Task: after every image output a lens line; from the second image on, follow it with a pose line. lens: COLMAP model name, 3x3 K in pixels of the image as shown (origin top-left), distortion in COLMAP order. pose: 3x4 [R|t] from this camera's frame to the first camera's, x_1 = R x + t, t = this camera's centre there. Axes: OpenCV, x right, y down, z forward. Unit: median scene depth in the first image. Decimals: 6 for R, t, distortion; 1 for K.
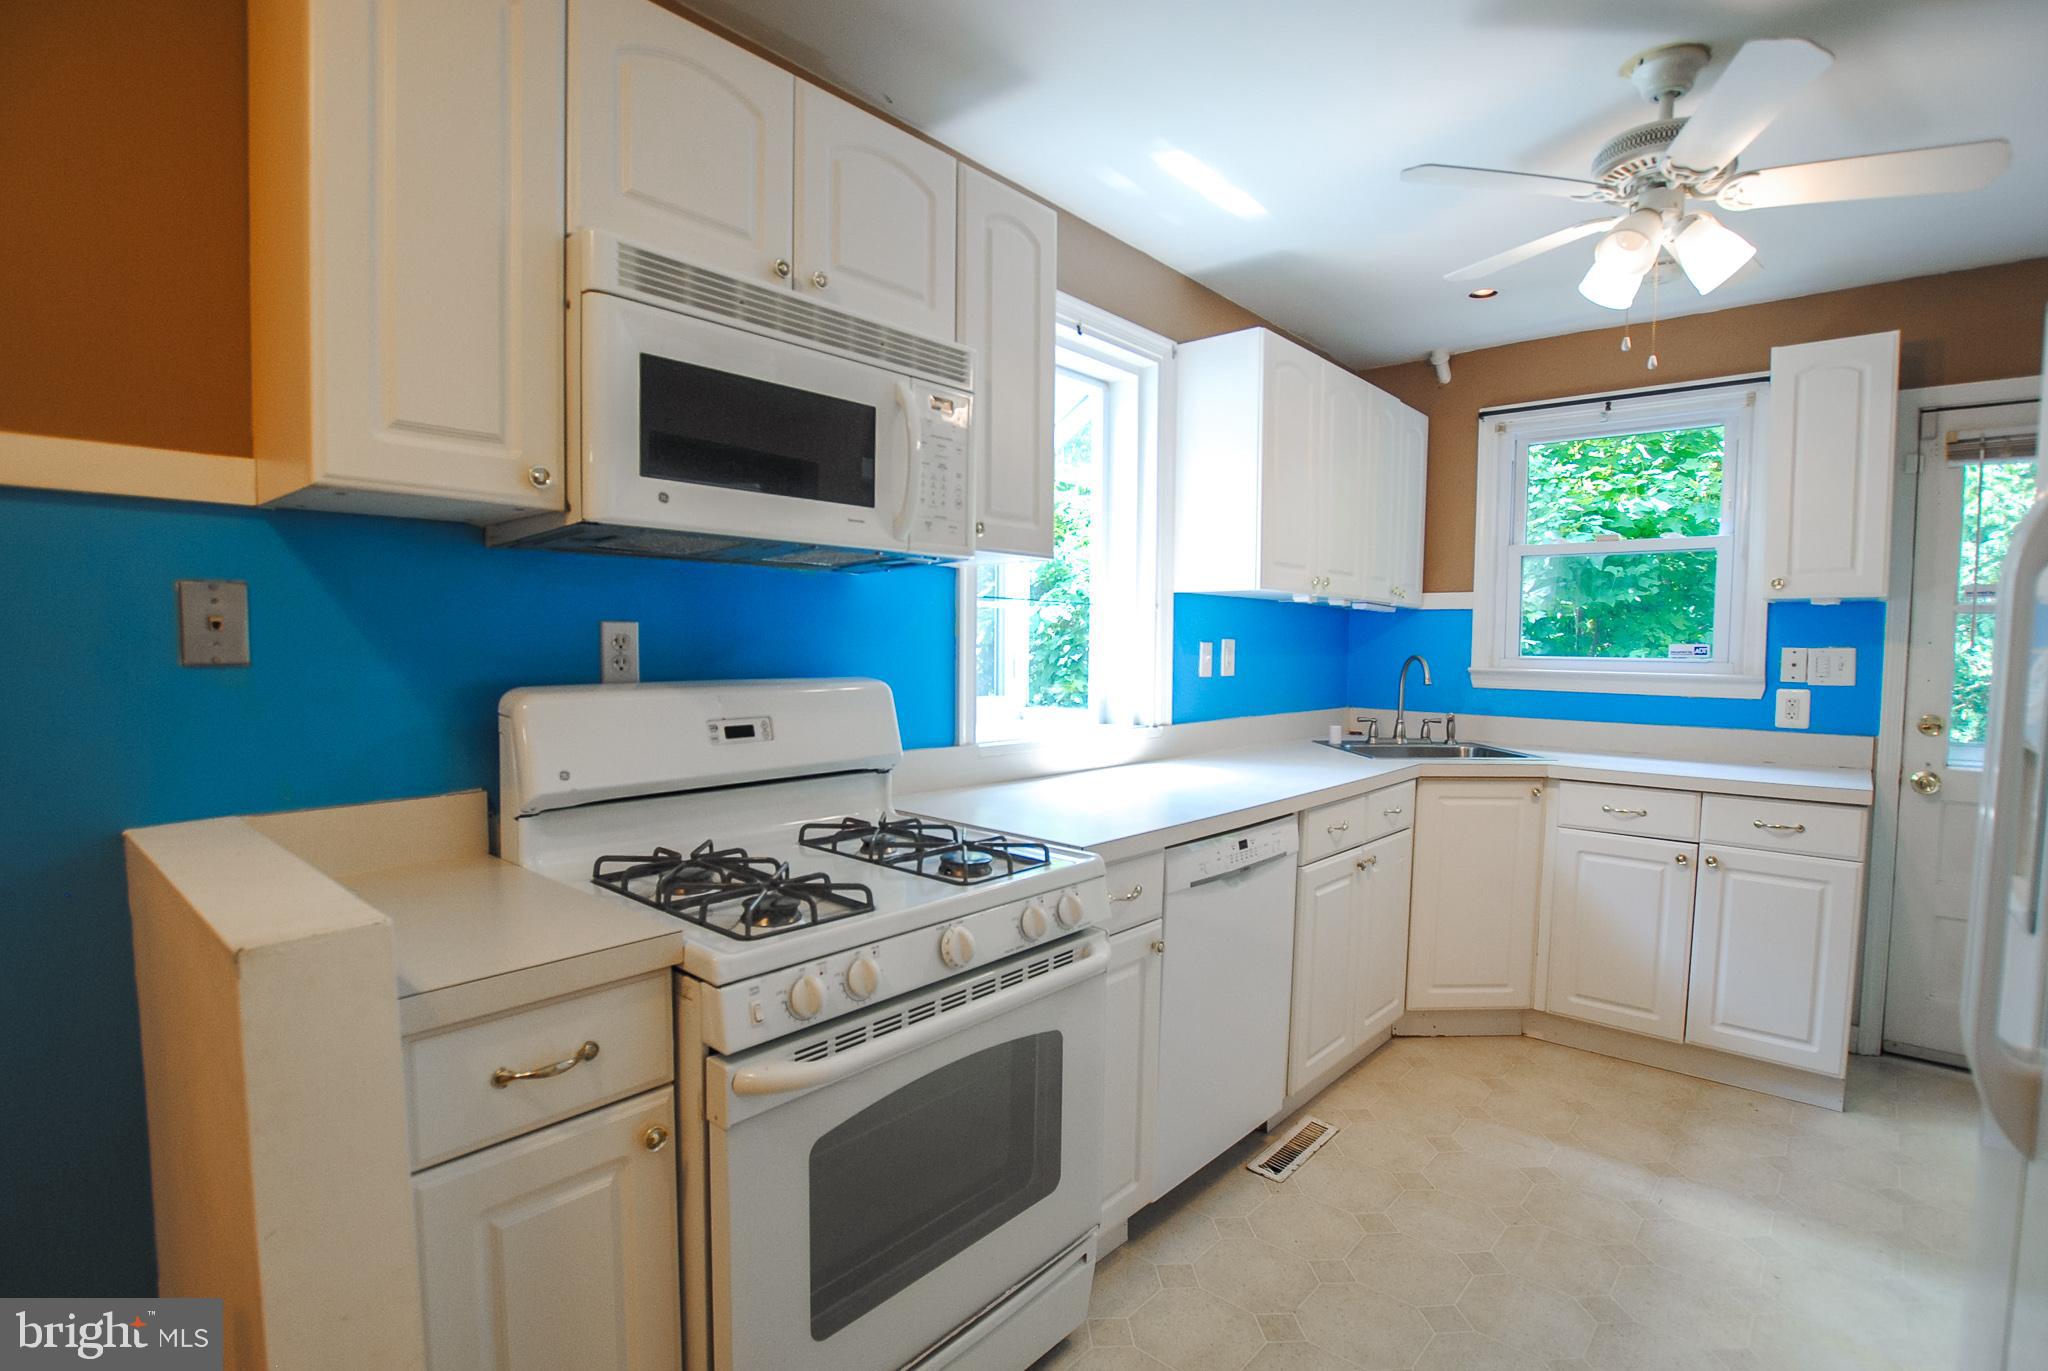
lens RADIAL K [[983.0, 0, 1021.3], [0, 983.0, 706.6], [0, 0, 1]] dist [-0.028817, 0.000604]
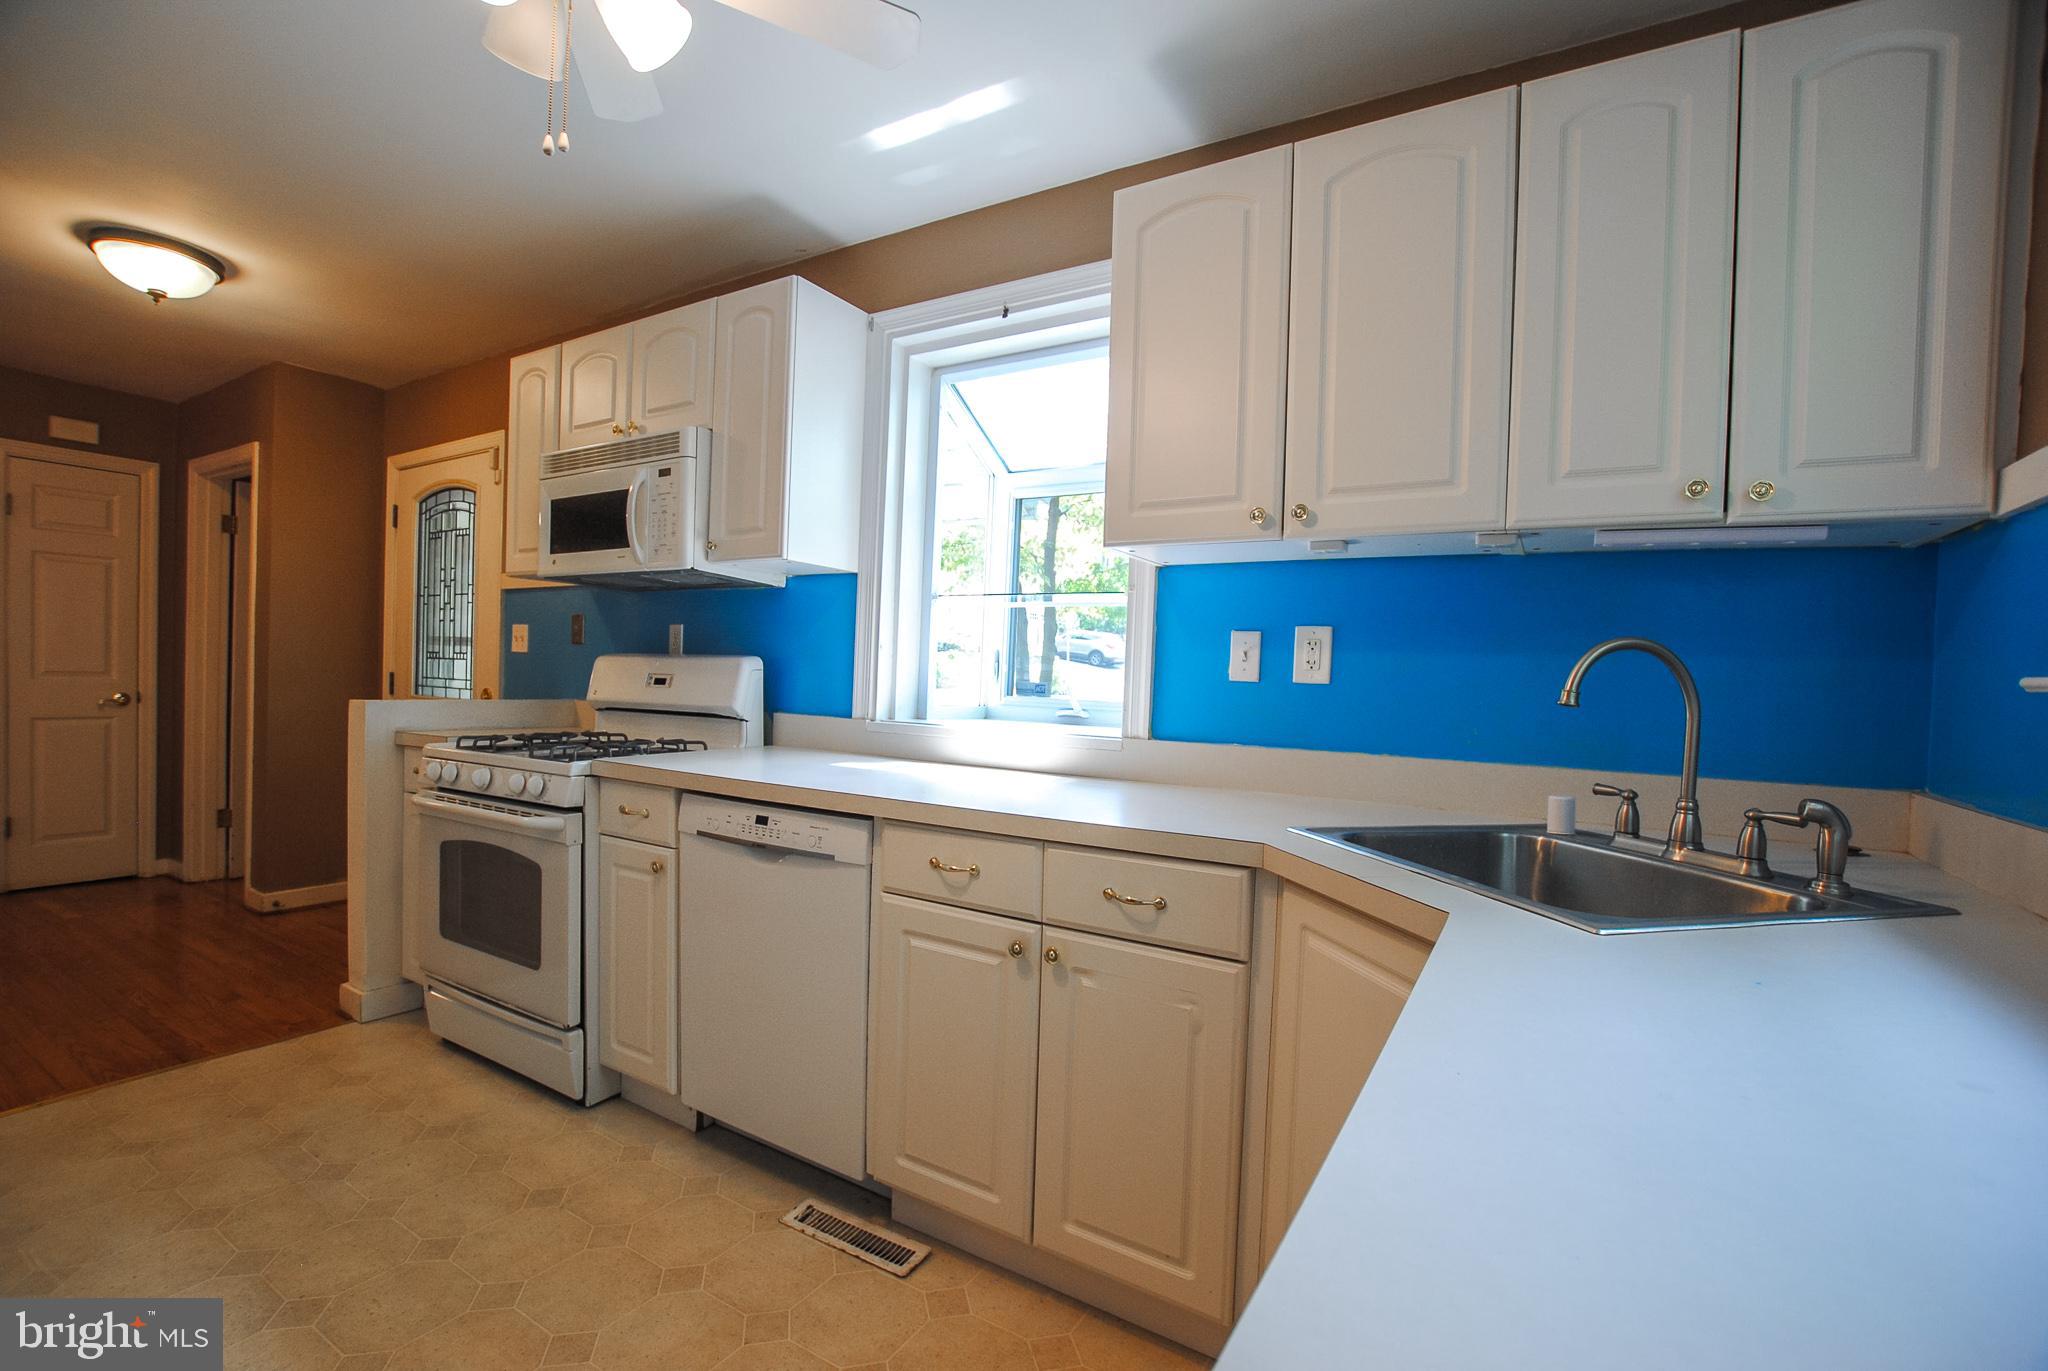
lens RADIAL K [[896.7, 0, 1028.4], [0, 896.7, 704.7], [0, 0, 1]] dist [-0.028883, -0.000126]
pose [[0.176151, 0.022760, -0.984100, 0.854729], [-0.094892, 0.995469, 0.006038, -0.003442], [0.979779, 0.092320, 0.177513, 0.814405]]
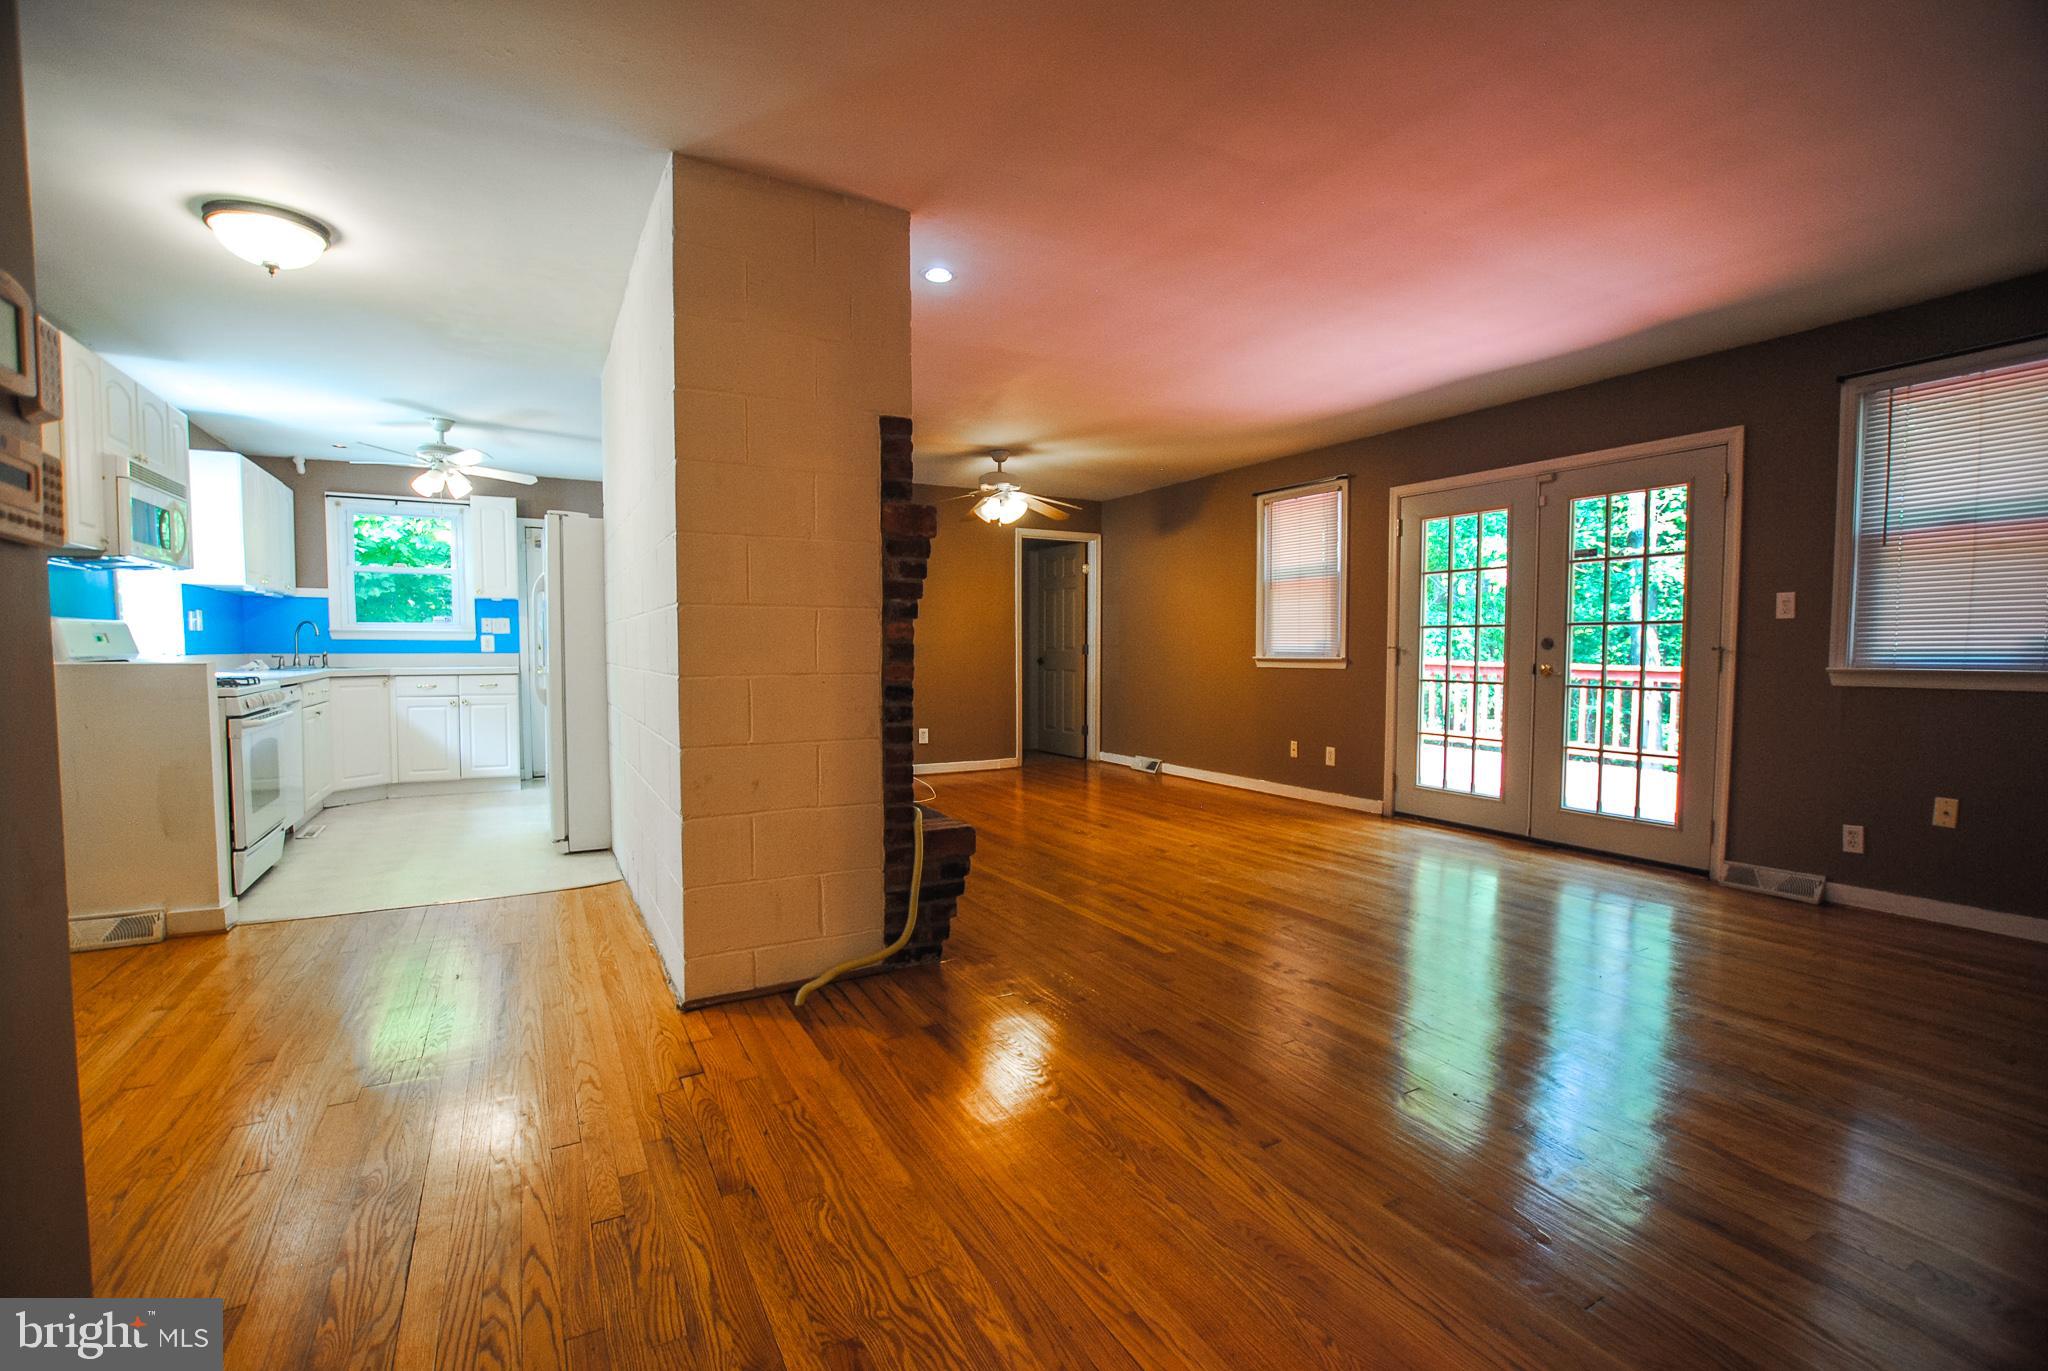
lens RADIAL K [[923.0, 0, 1033.9], [0, 923.0, 697.1], [0, 0, 1]] dist [-0.028894, 0.000940]
pose [[0.332296, -0.062010, 0.941135, -0.940034], [0.061235, 0.997150, 0.044080, 0.123886], [-0.941185, 0.042982, 0.335146, -1.084920]]
